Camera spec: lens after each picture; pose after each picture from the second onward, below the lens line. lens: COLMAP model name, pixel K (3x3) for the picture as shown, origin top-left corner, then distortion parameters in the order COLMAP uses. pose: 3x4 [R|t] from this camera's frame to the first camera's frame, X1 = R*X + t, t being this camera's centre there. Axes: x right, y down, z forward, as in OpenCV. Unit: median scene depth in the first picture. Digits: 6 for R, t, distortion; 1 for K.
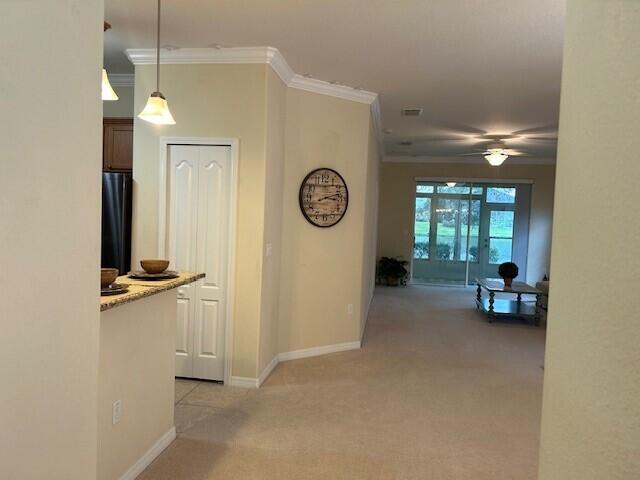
lens RADIAL K [[469.0, 0, 320.0], [0, 469.0, 240.0], [0, 0, 1]] dist [0.065278, -0.001012]
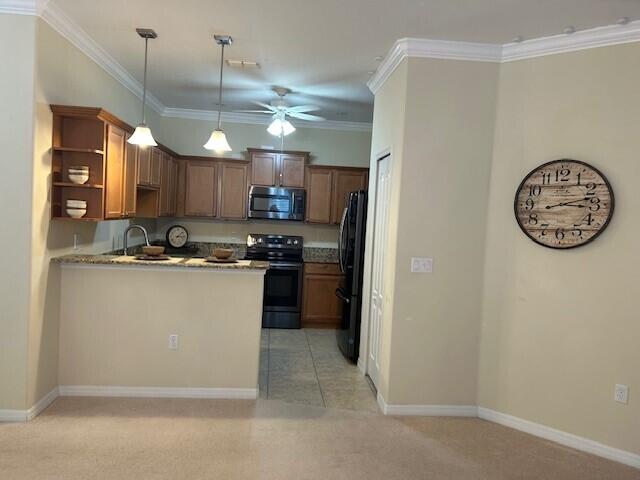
lens RADIAL K [[478.4, 0, 320.0], [0, 478.4, 240.0], [0, 0, 1]] dist [0.044361, -0.001968]
pose [[0.273122, 0.030799, -0.961486, 0.576882], [-0.095380, 0.995429, 0.004792, -0.009732], [0.957239, 0.090397, 0.274811, 0.484984]]
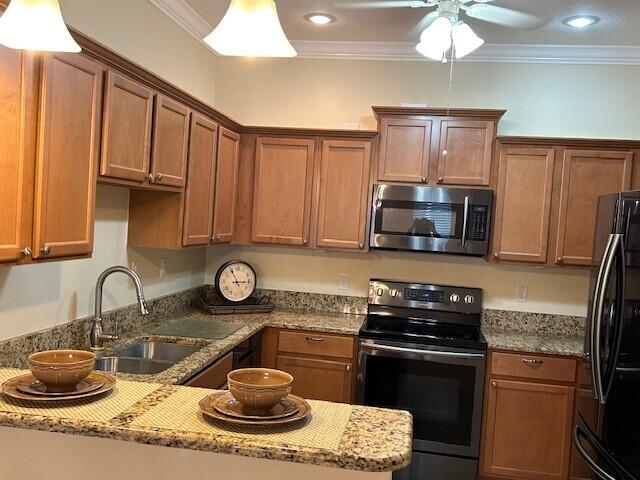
lens RADIAL K [[612.3, 0, 301.8], [0, 612.3, 238.6], [0, 0, 1]] dist [0.040799, -0.017812]
pose [[-0.008902, 0.000614, -0.999960, 0.096782], [-0.118951, 0.992899, 0.001668, -0.047794], [0.992860, 0.118961, -0.008765, 0.564069]]
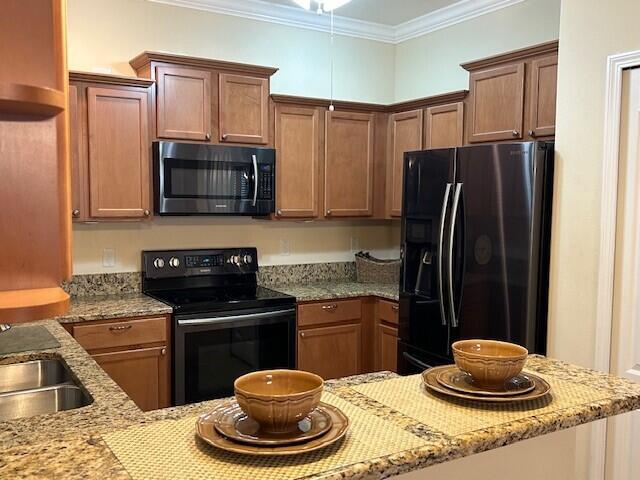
lens RADIAL K [[623.1, 0, 320.0], [0, 623.1, 240.0], [0, 0, 1]] dist [0.027829, -0.001178]
pose [[0.649982, 0.026627, -0.759483, -0.039093], [-0.032557, 0.999444, 0.007177, -0.026394], [0.759252, 0.020061, 0.650488, 0.313795]]
